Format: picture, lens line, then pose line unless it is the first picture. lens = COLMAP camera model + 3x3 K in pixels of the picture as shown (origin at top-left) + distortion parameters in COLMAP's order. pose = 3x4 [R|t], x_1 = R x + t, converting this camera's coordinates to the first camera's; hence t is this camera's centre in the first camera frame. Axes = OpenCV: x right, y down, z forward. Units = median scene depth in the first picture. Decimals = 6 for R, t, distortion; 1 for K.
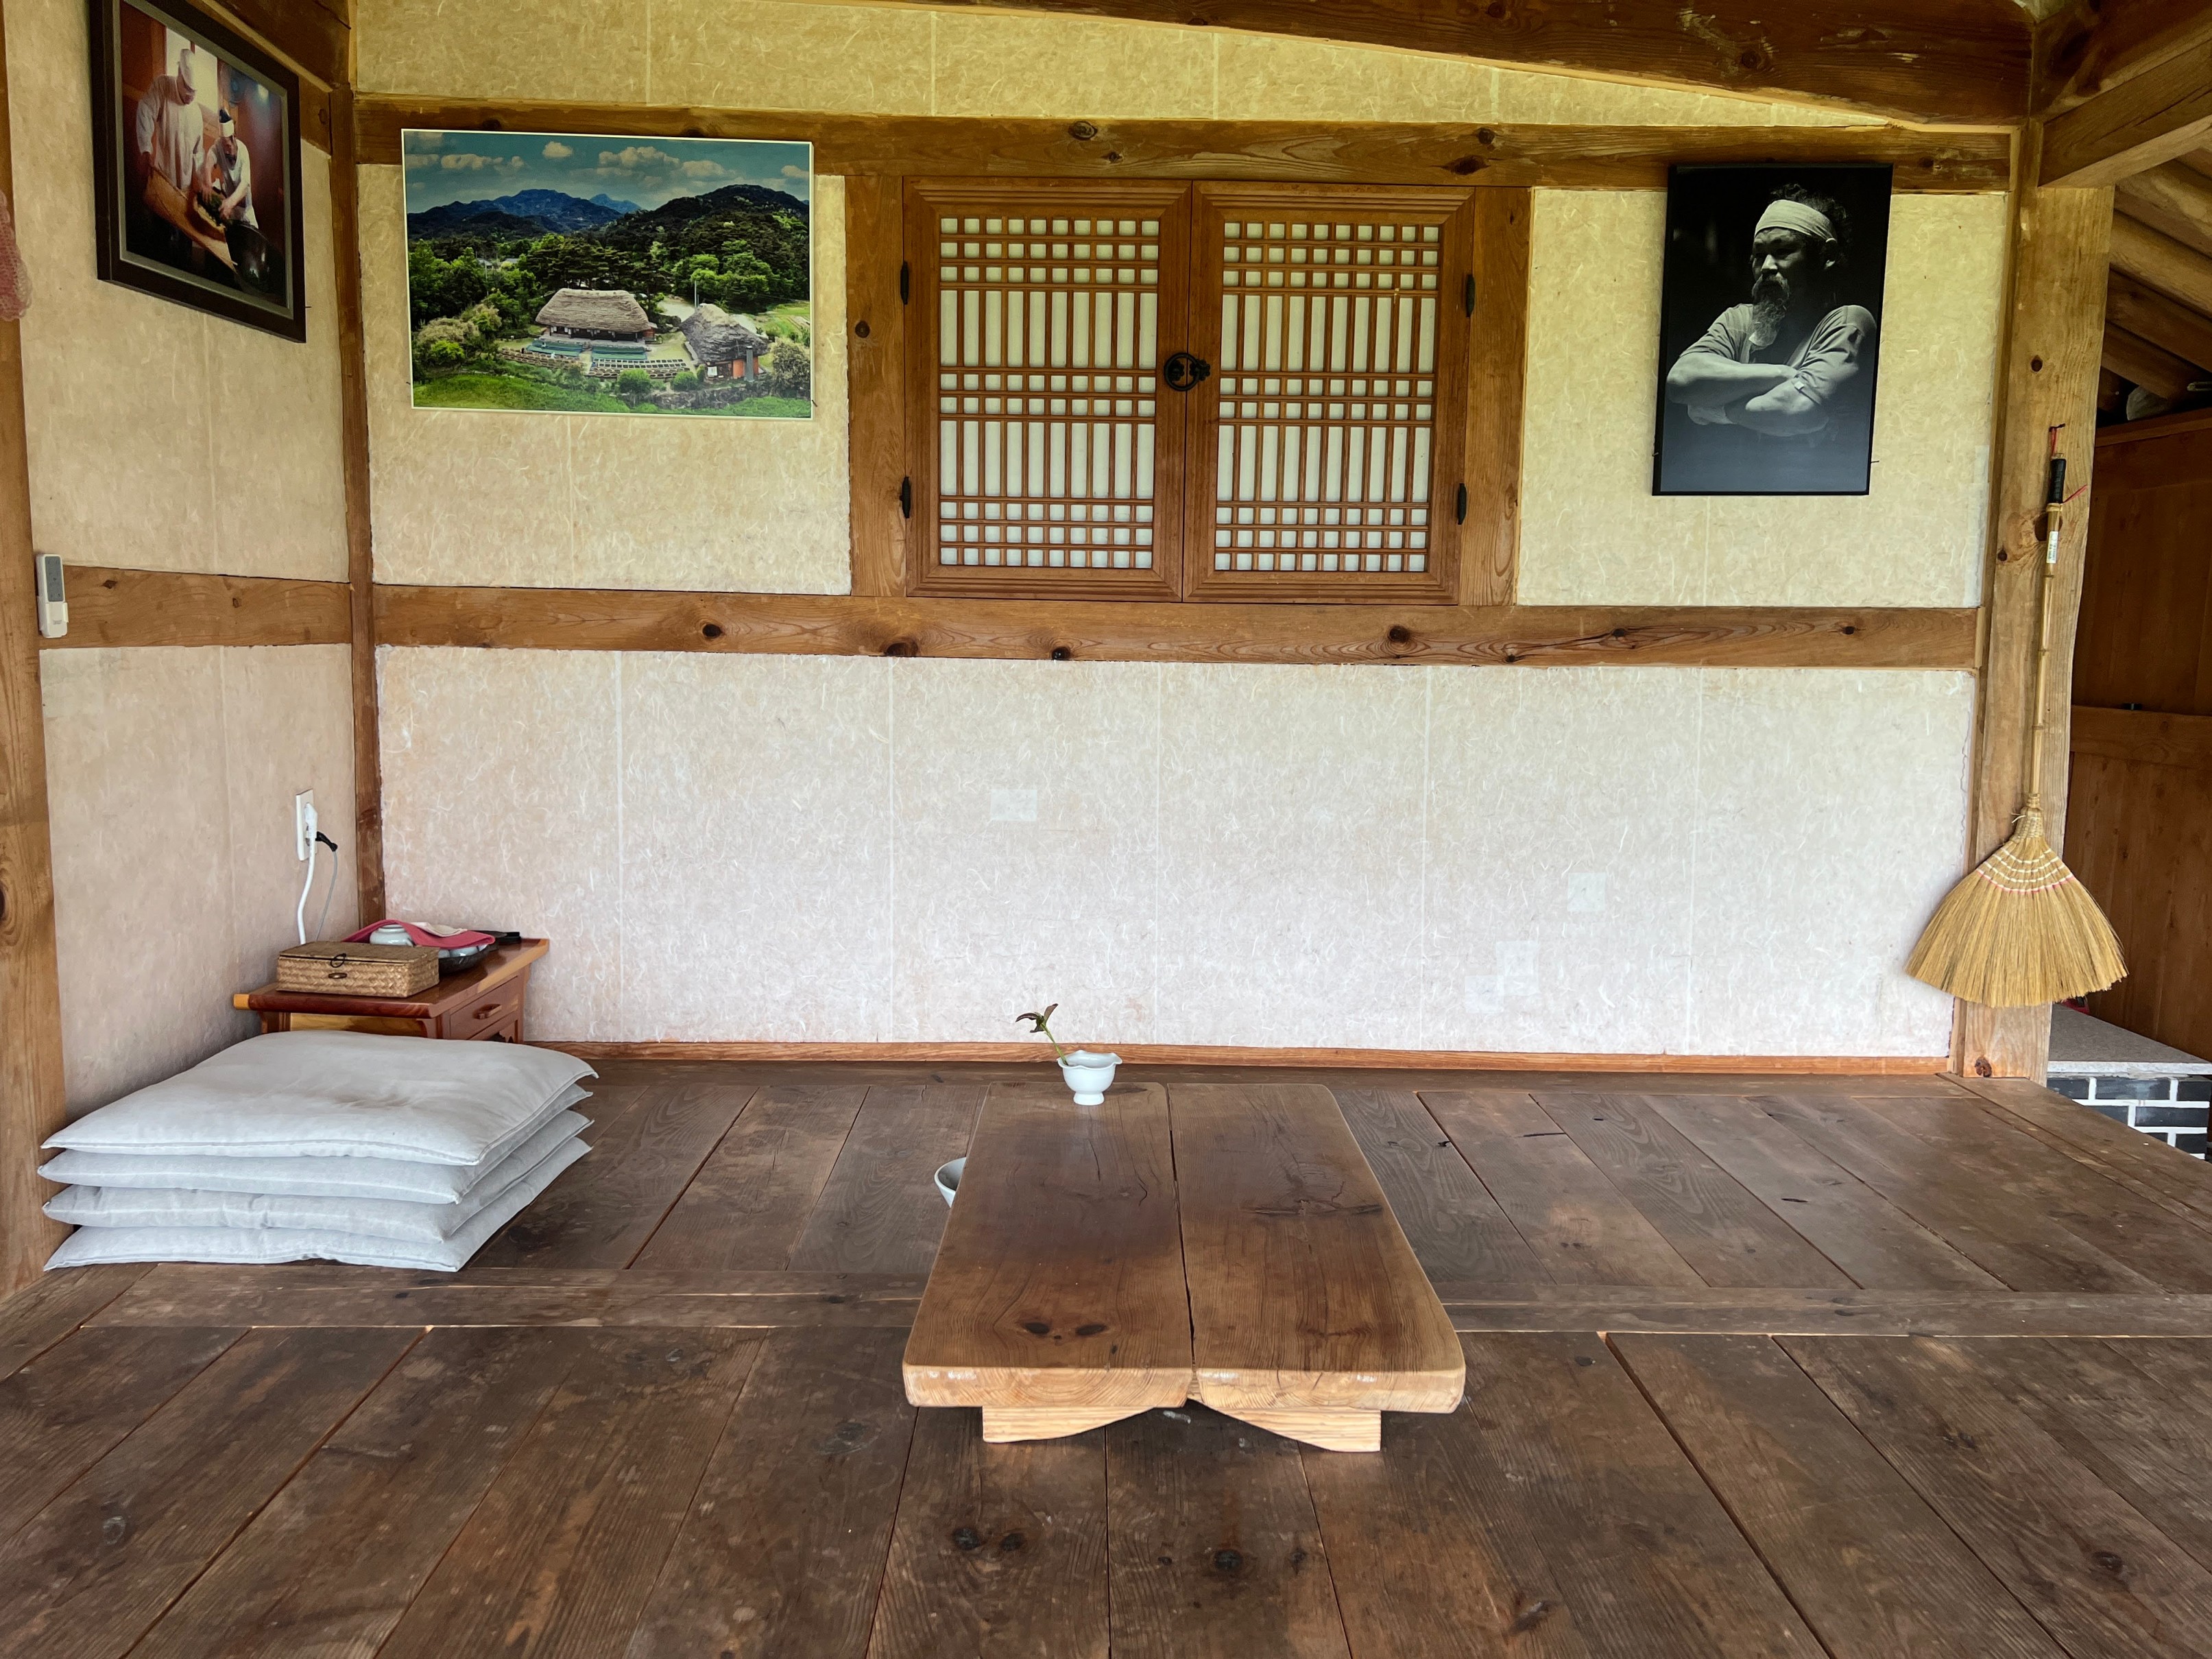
lens RADIAL K [[1691.5, 0, 1108.3], [0, 1691.5, 815.3], [0, 0, 1]] dist [0.023041, -0.004911]
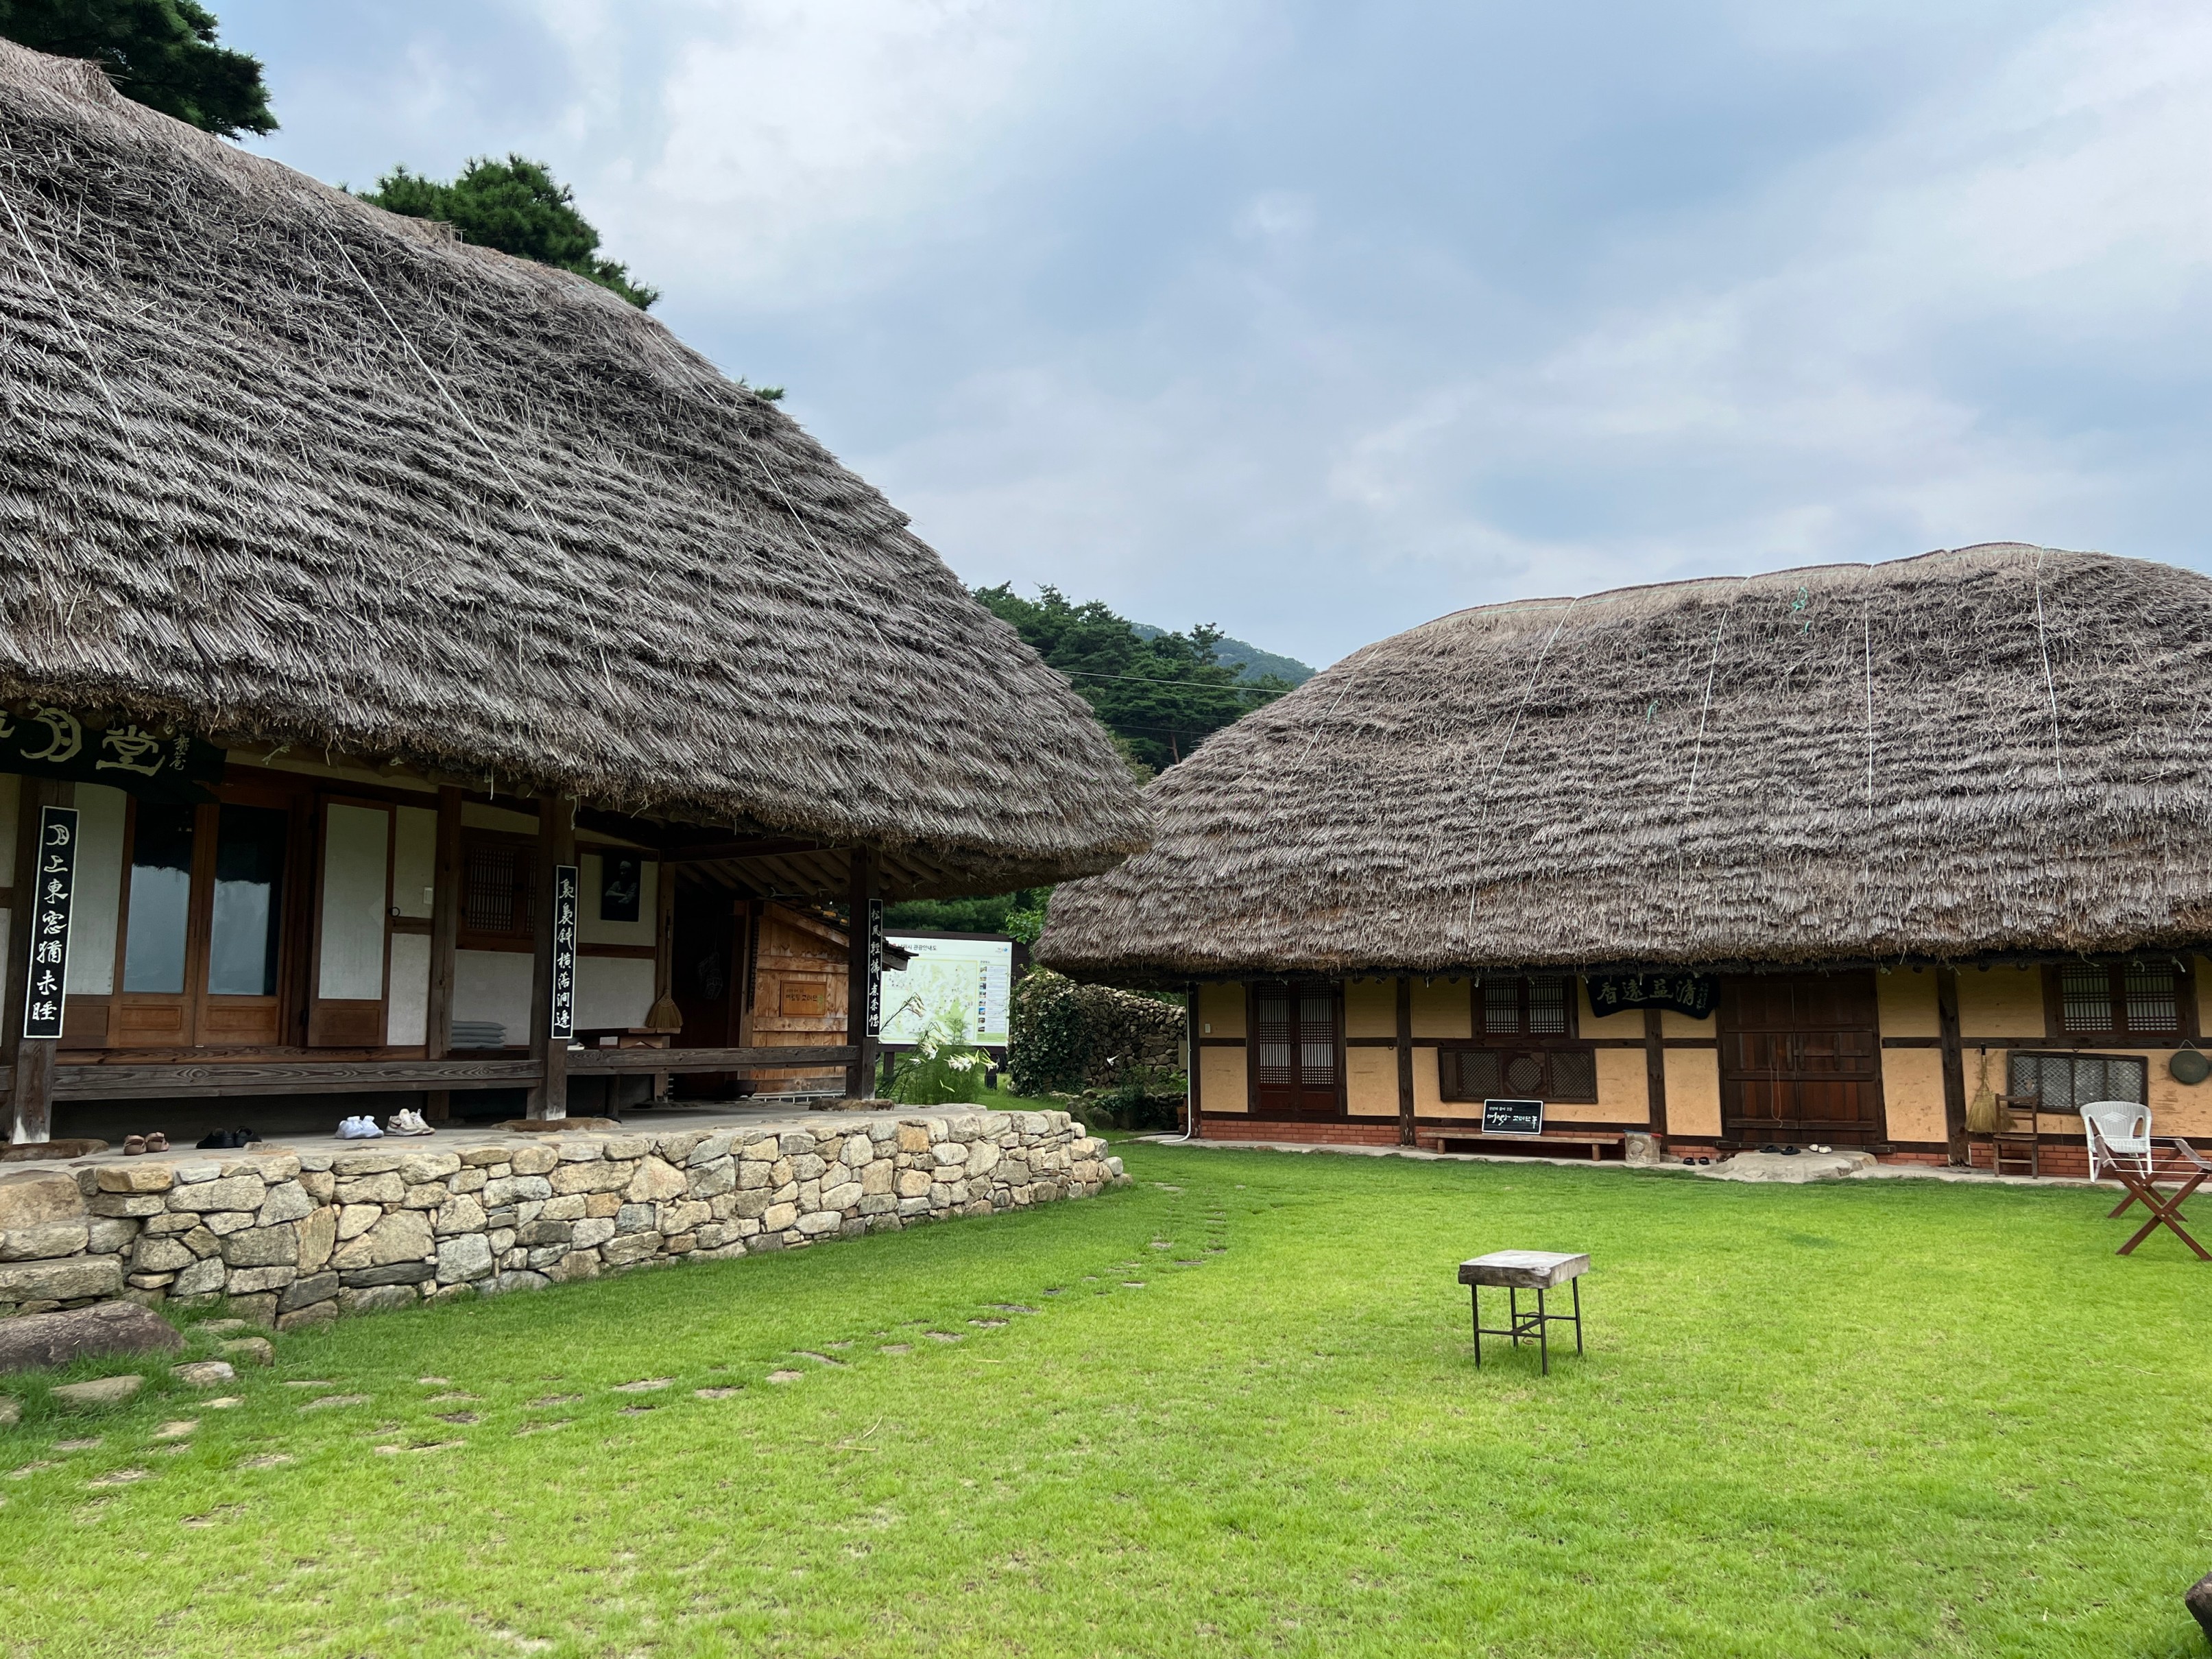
lens RADIAL K [[1663.5, 0, 1084.9], [0, 1663.5, 828.1], [0, 0, 1]] dist [0.059274, -0.069903]
pose [[0.551305, 0.087874, 0.829663, -2.782005], [0.095427, 0.981270, -0.167342, 0.458855], [-0.828828, 0.171428, 0.532594, -2.582628]]
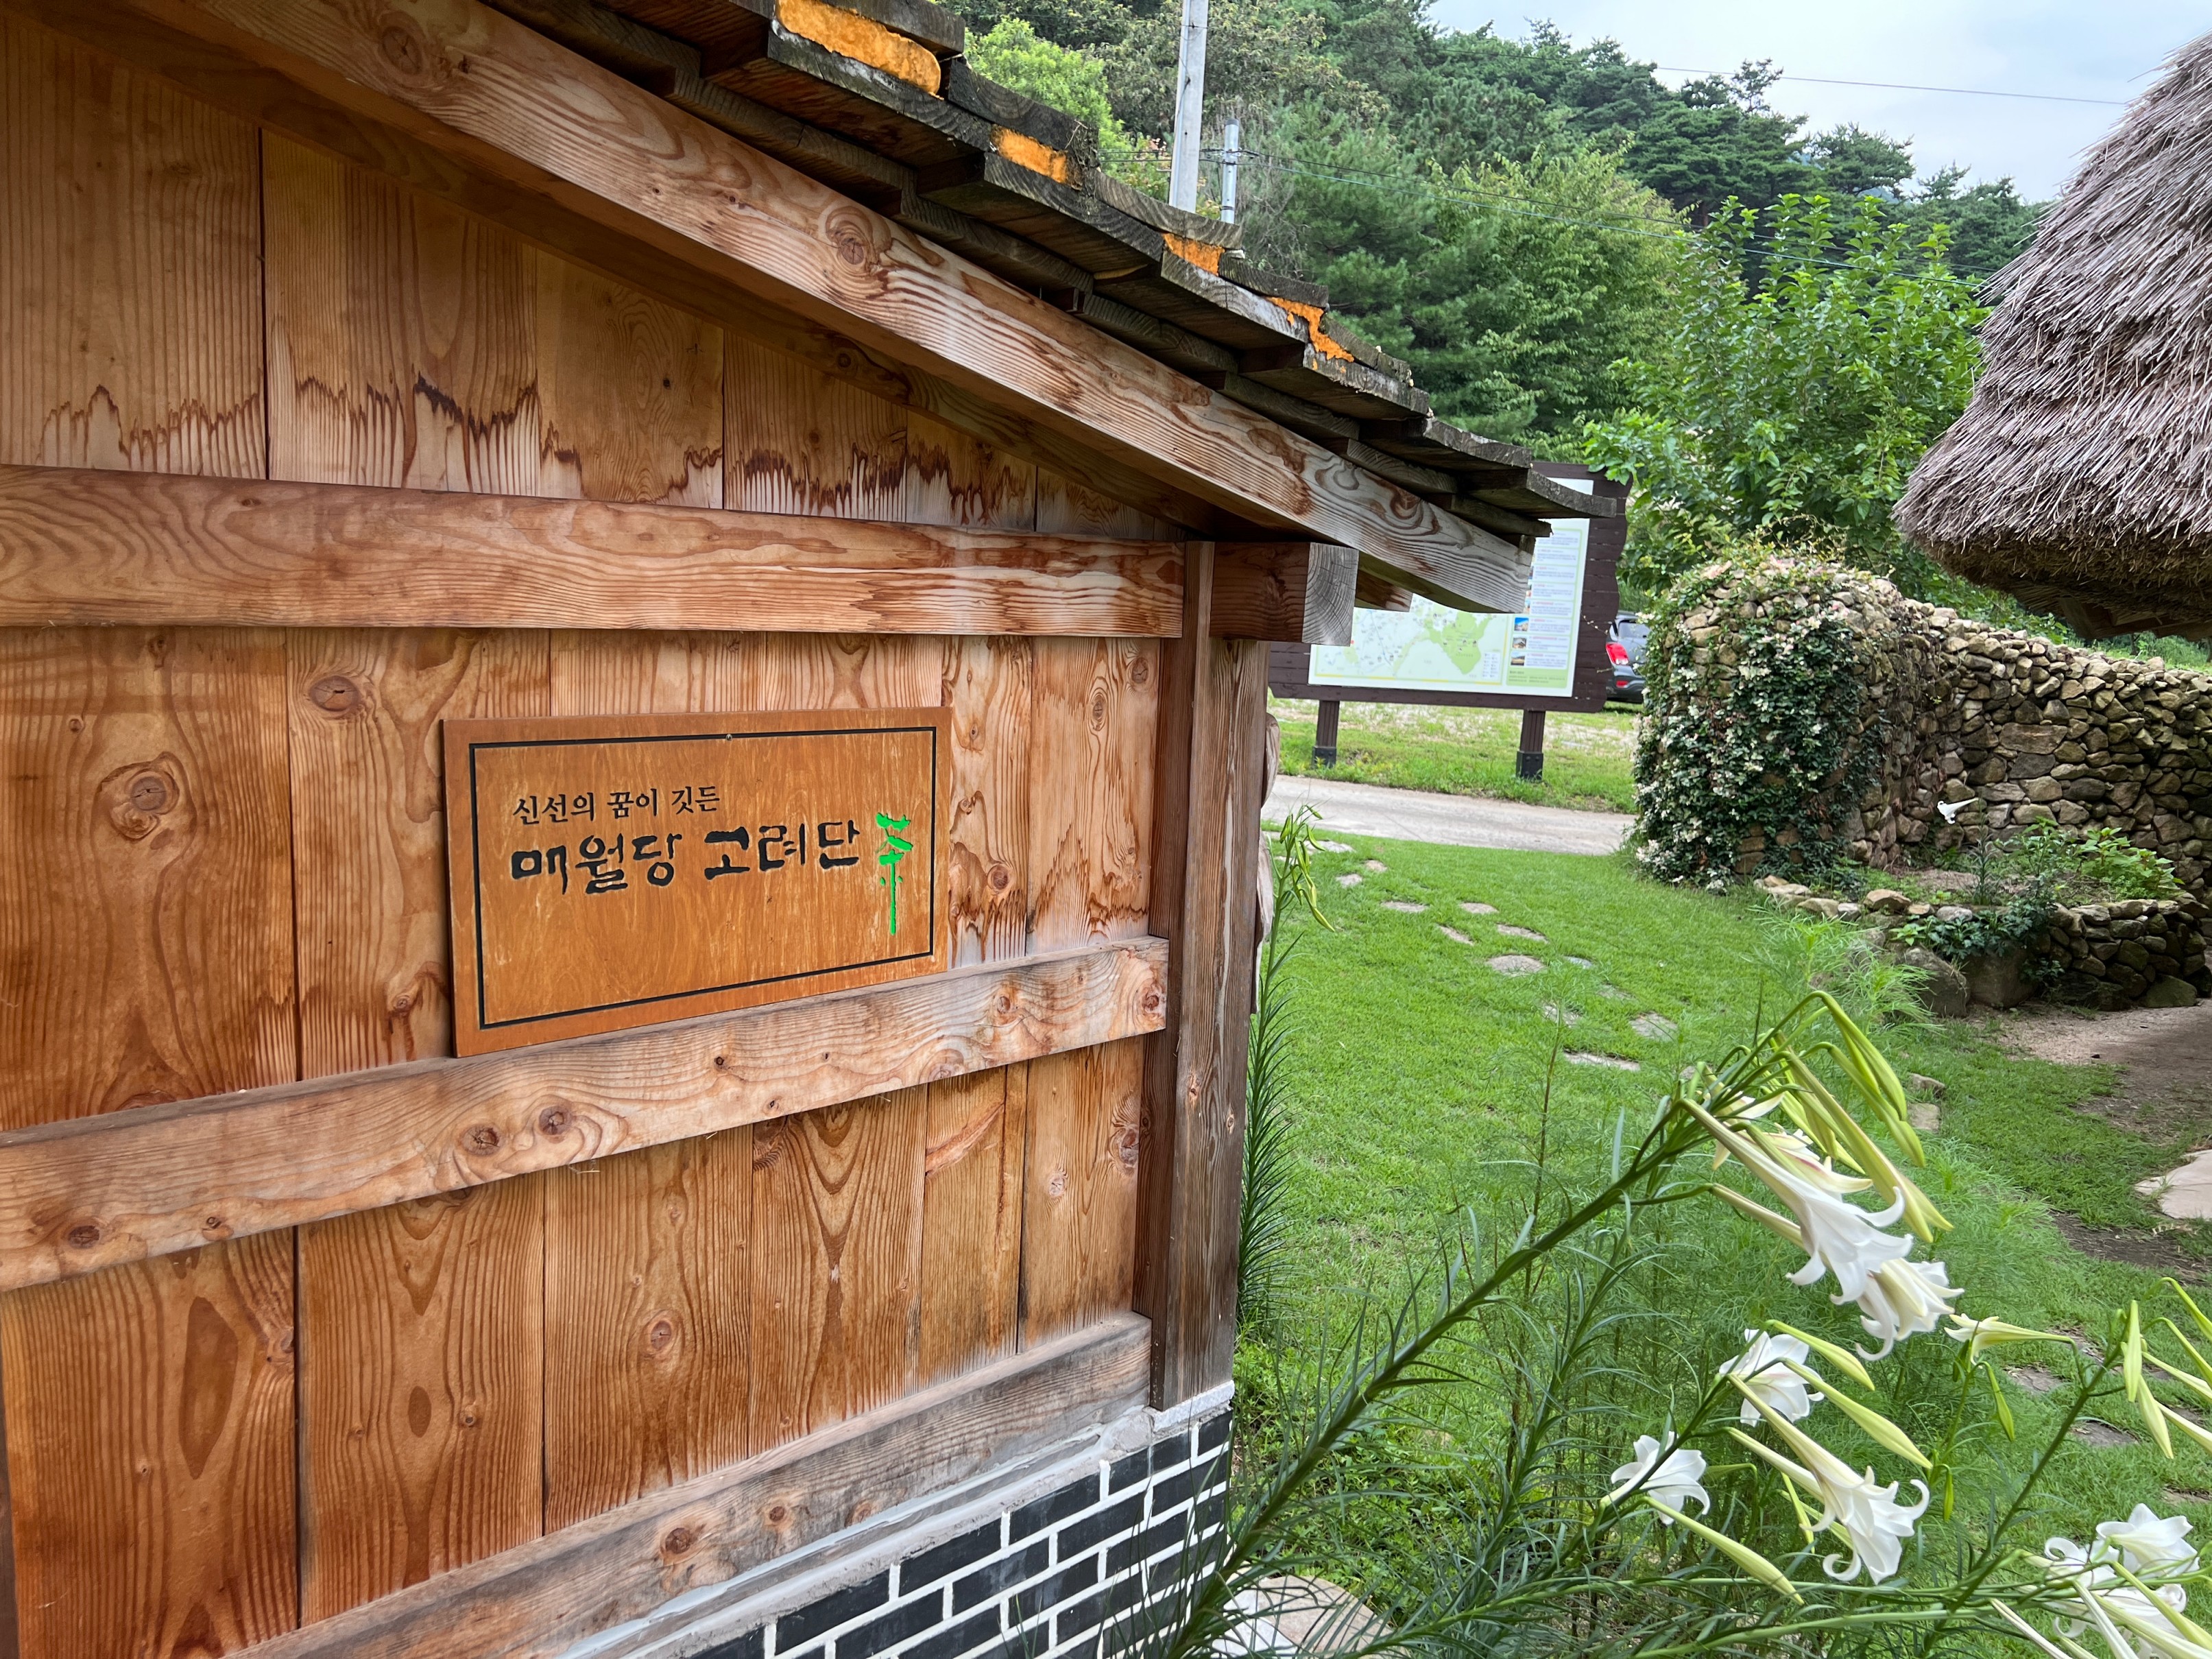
lens RADIAL K [[1663.5, 0, 1084.9], [0, 1663.5, 828.1], [0, 0, 1]] dist [0.059274, -0.069903]
pose [[0.740375, -0.090008, 0.666140, 0.863928], [0.045902, 0.995451, 0.083487, -0.042078], [-0.670625, -0.031234, 0.741139, 0.526237]]
